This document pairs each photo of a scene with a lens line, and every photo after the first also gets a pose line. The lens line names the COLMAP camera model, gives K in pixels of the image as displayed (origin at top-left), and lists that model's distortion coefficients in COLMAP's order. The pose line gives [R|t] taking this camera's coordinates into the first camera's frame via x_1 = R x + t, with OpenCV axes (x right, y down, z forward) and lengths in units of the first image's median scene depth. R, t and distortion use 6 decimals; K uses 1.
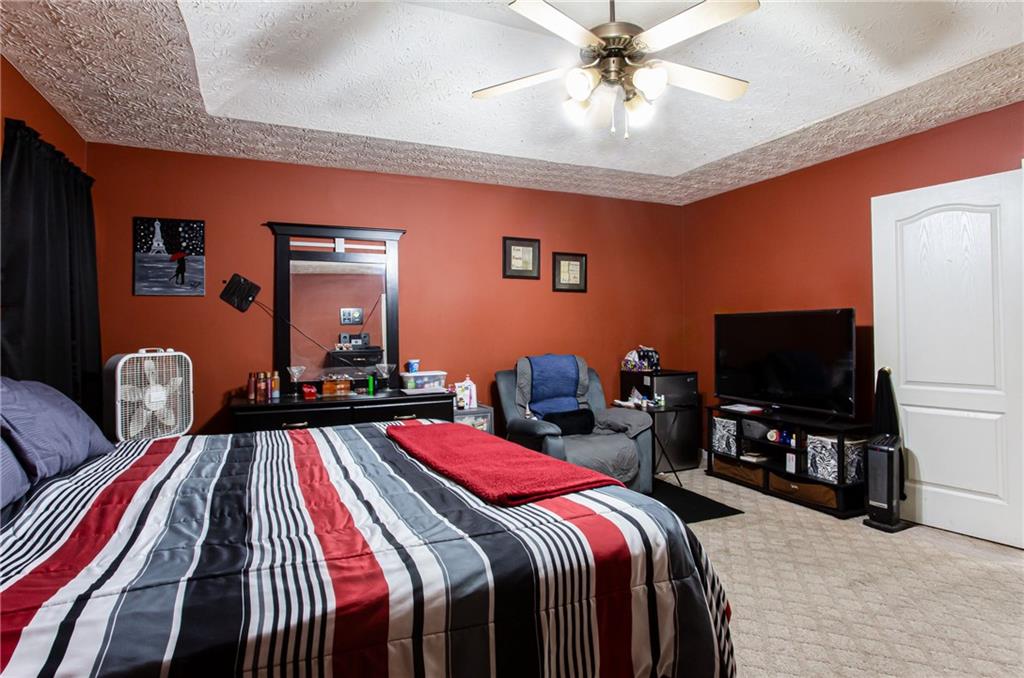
lens RADIAL K [[503.7, 0, 512.0], [0, 503.7, 339.0], [0, 0, 1]] dist [-0.015352, 0.000151]
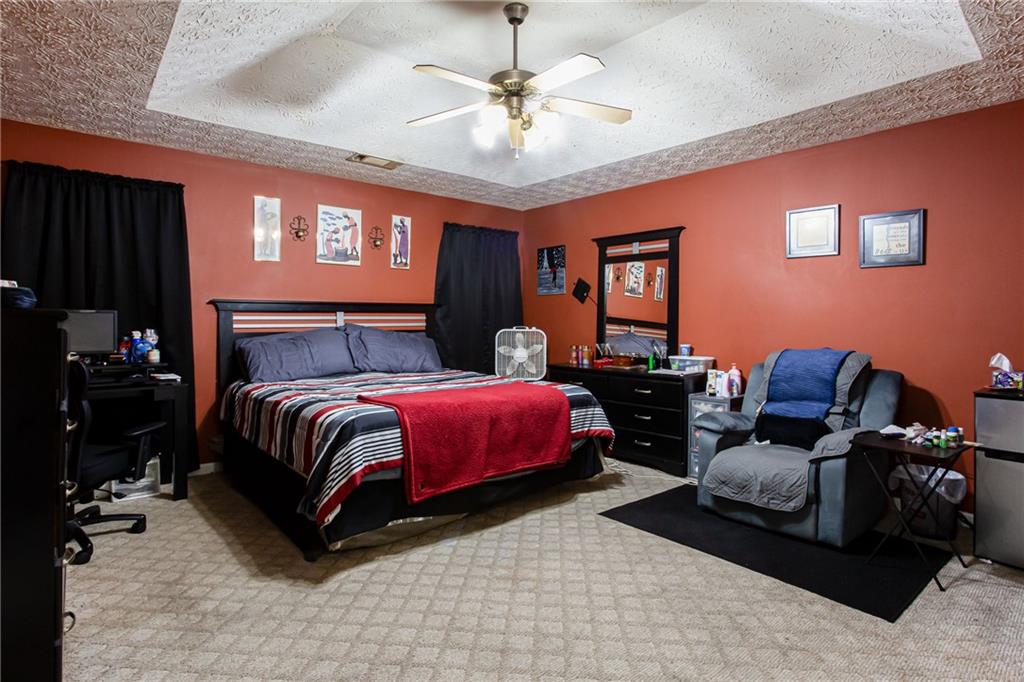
lens RADIAL K [[508.3, 0, 509.3], [0, 508.3, 328.6], [0, 0, 1]] dist [-0.076902, 0.033808]
pose [[0.308558, 0.026816, -0.950827, 0.856958], [-0.015088, 0.999615, 0.023295, -0.013343], [0.951086, 0.007158, 0.308844, 0.373215]]
